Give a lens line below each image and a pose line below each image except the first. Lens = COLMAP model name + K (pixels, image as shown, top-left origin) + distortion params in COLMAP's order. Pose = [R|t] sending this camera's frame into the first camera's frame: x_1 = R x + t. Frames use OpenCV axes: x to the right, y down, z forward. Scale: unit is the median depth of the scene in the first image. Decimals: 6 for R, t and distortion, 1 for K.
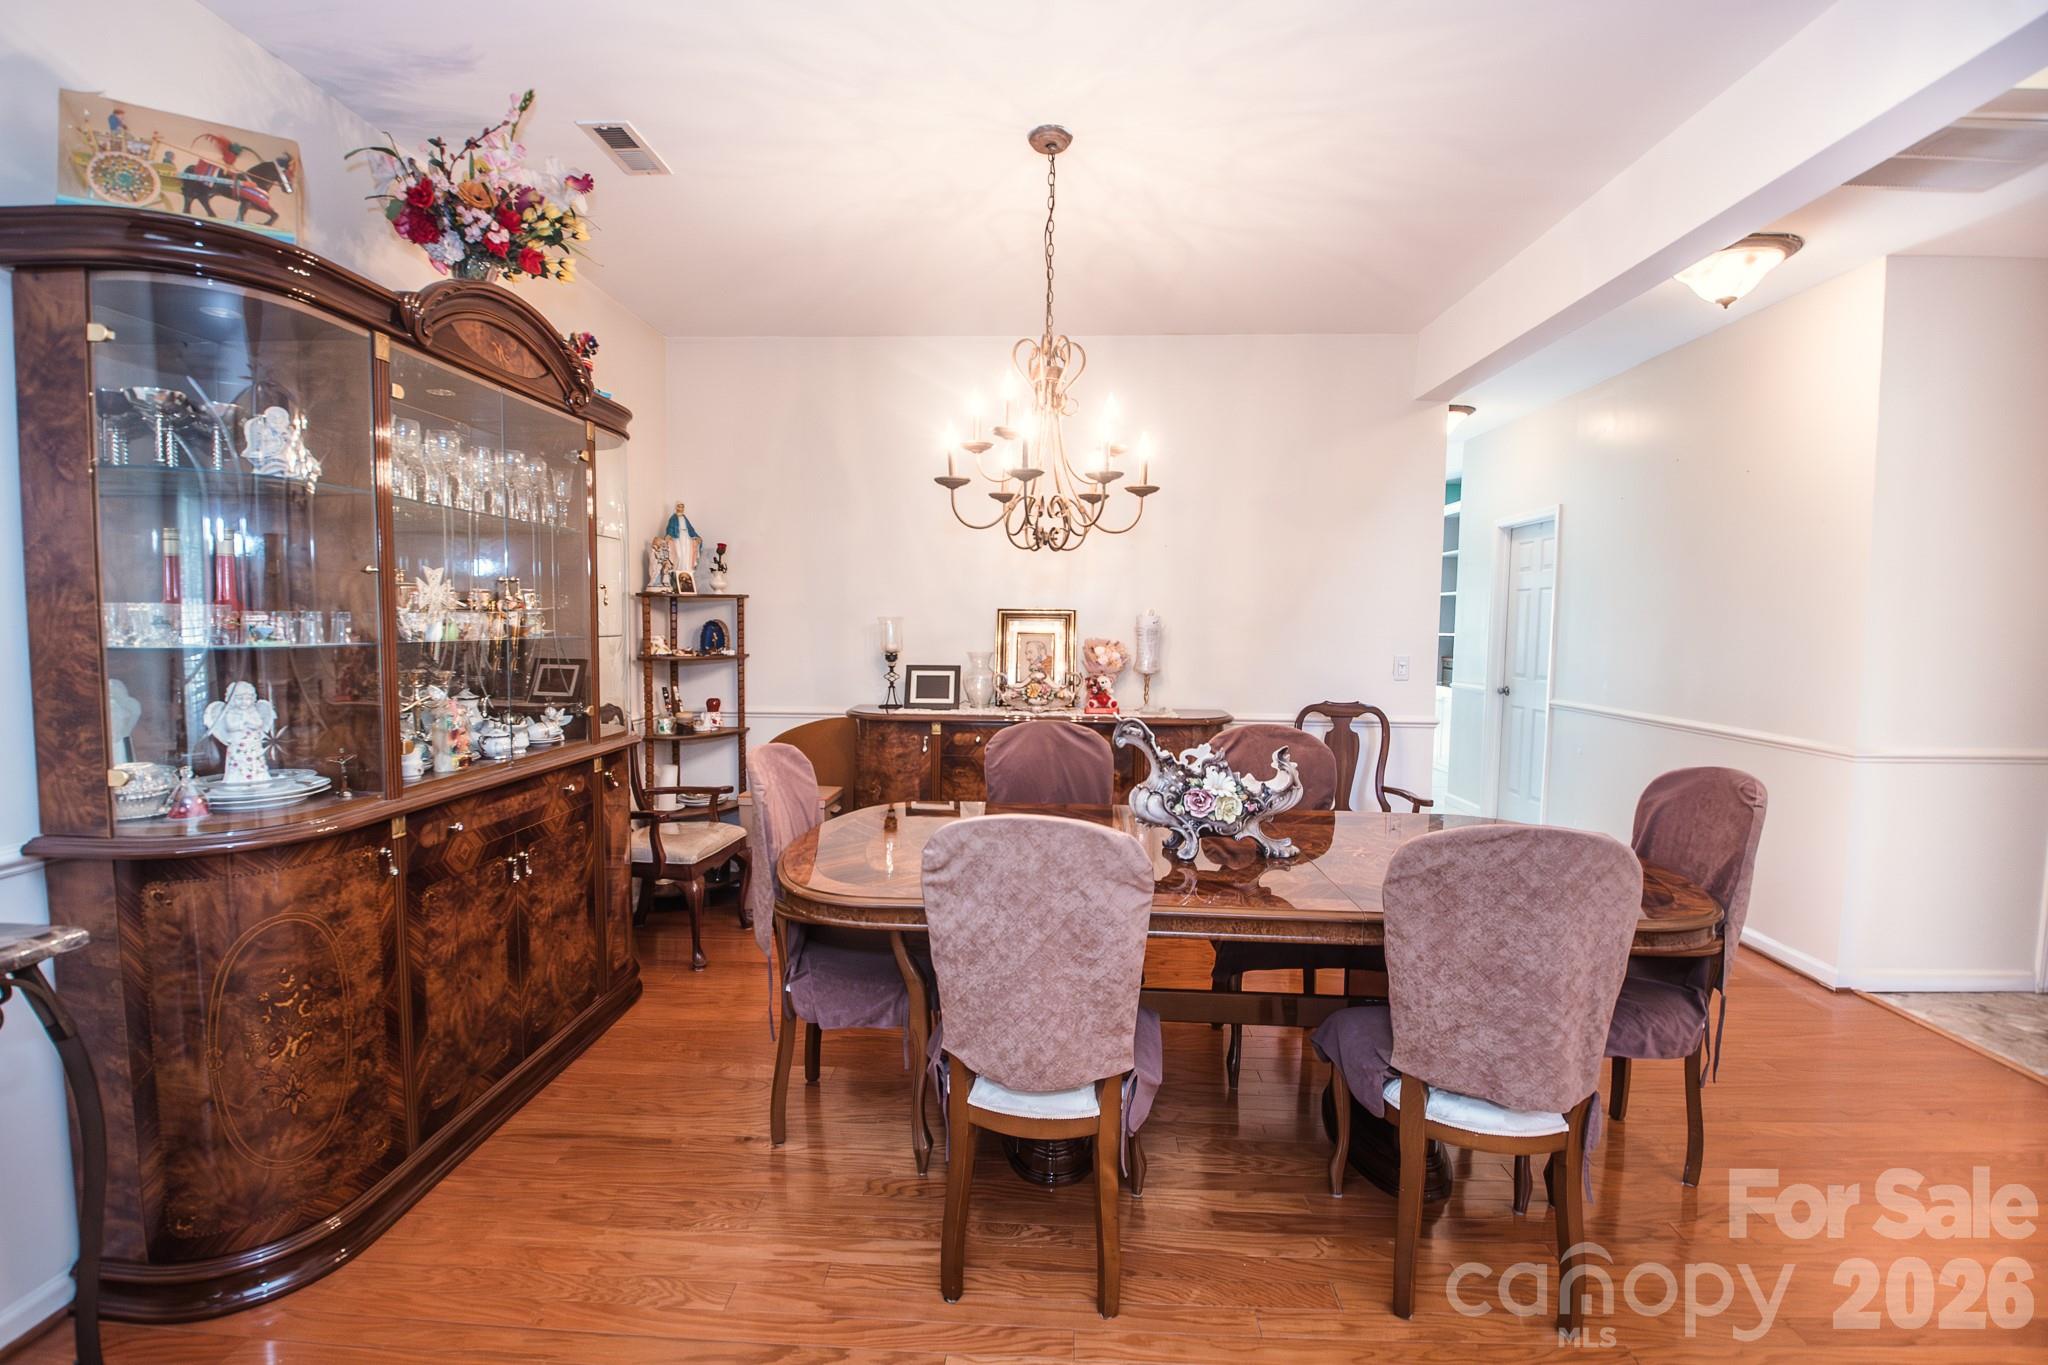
lens RADIAL K [[900.5, 0, 1018.7], [0, 900.5, 681.0], [0, 0, 1]] dist [0.000334, -0.018284]
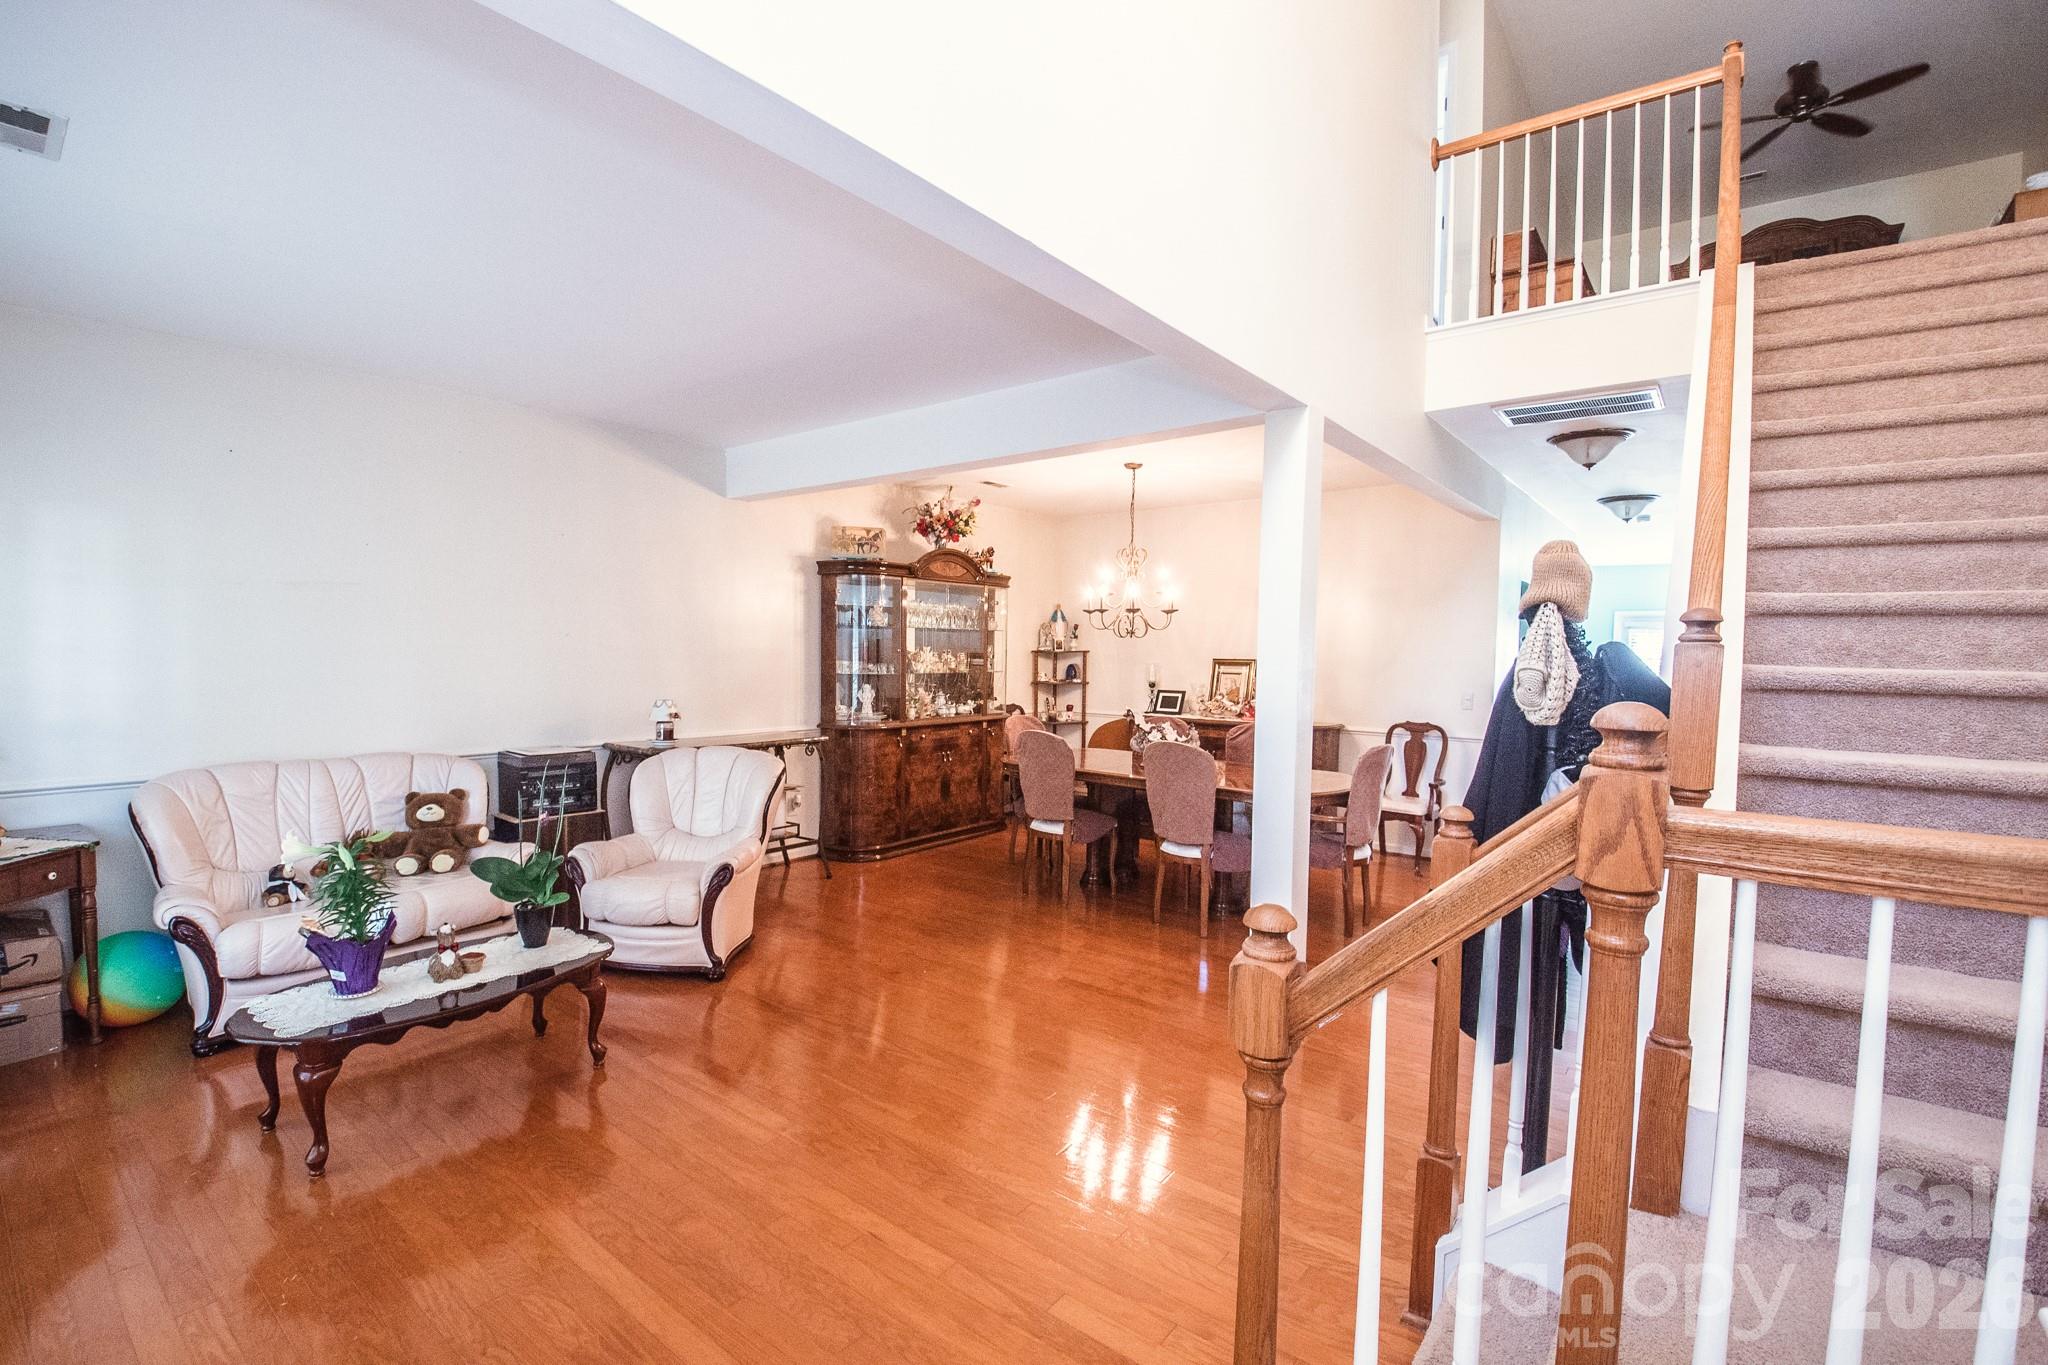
lens RADIAL K [[900.5, 0, 1018.7], [0, 900.5, 681.0], [0, 0, 1]] dist [0.000334, -0.018284]
pose [[0.812812, 0.021486, -0.582129, 1.195976], [-0.044093, 0.998722, -0.024703, 0.036942], [0.580855, 0.045747, 0.812721, -1.089408]]
